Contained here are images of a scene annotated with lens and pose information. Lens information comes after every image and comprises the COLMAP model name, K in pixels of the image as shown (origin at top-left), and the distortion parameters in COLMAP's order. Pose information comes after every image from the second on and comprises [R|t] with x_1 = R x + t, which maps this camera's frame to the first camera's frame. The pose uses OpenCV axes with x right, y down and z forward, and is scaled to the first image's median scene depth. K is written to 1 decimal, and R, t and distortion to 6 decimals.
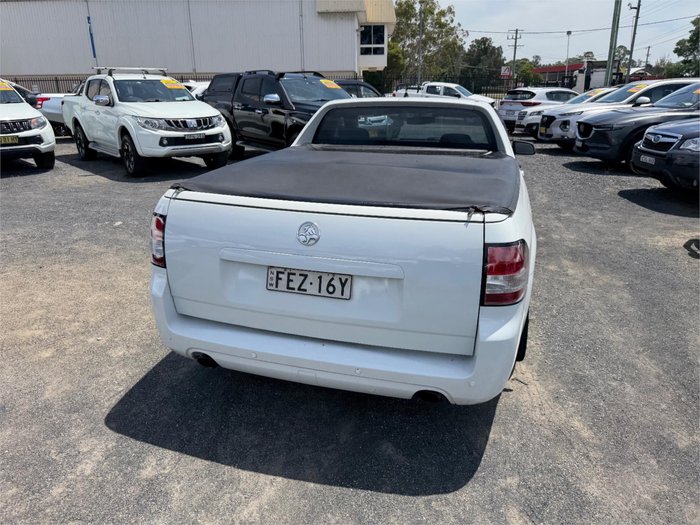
lens RADIAL K [[493.0, 0, 345.3], [0, 493.0, 262.1], [0, 0, 1]] dist [0.005169, -0.016917]
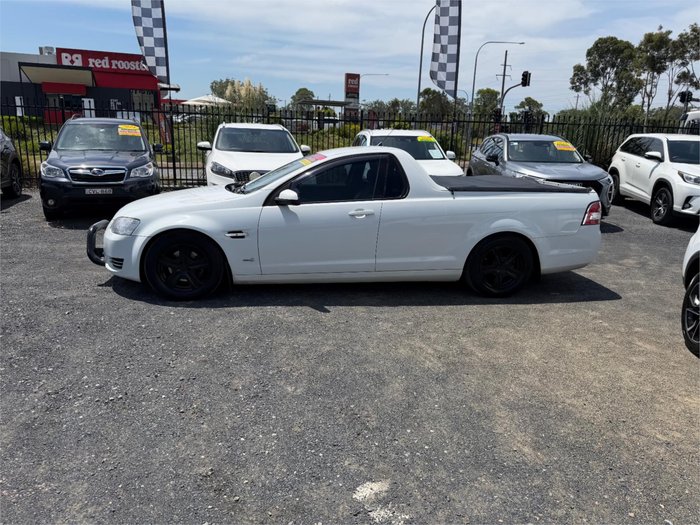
lens RADIAL K [[483.5, 0, 340.0], [0, 483.5, 262.6], [0, 0, 1]] dist [0.014694, -0.020189]
pose [[-0.399363, -0.243750, 0.883796, -1.407765], [0.272213, 0.889007, 0.368193, -0.718185], [-0.875448, 0.387623, -0.288684, 2.017807]]
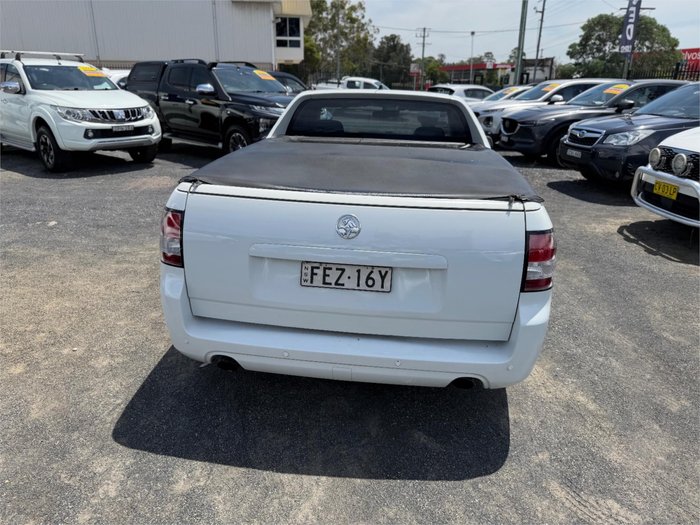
lens RADIAL K [[491.7, 0, 345.9], [0, 491.7, 270.3], [0, 0, 1]] dist [0.004847, -0.016284]
pose [[0.985537, -0.038279, 0.165083, -0.153422], [0.033991, 0.999009, 0.028722, 0.000592], [-0.166019, -0.022696, 0.985861, 0.026288]]
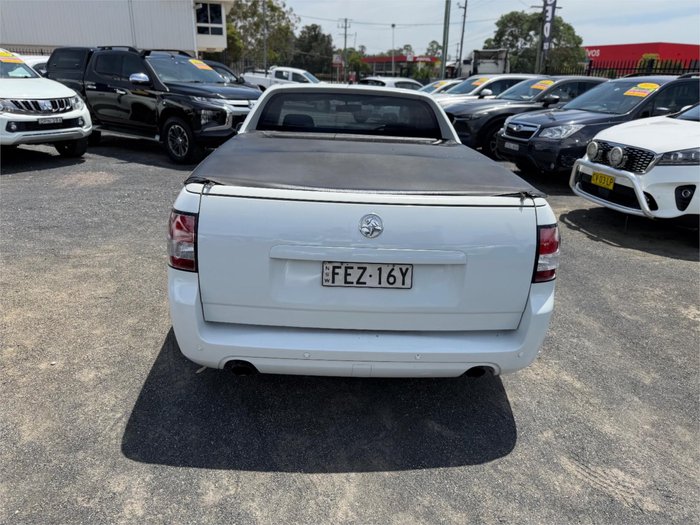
lens RADIAL K [[491.7, 0, 345.9], [0, 491.7, 270.3], [0, 0, 1]] dist [0.004847, -0.016284]
pose [[0.949749, -0.078785, 0.302935, -0.269789], [0.065731, 0.996425, 0.053066, -0.015195], [-0.306033, -0.030487, 0.951532, 0.049251]]
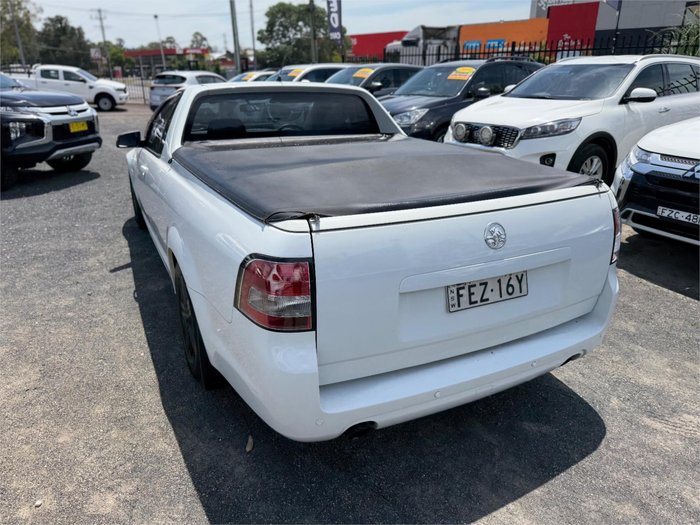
lens RADIAL K [[491.7, 0, 345.9], [0, 491.7, 270.3], [0, 0, 1]] dist [0.004847, -0.016284]
pose [[0.738420, -0.249324, 0.626556, -0.534491], [0.222008, 0.967225, 0.123241, -0.105536], [-0.636748, 0.048097, 0.769571, 0.309068]]
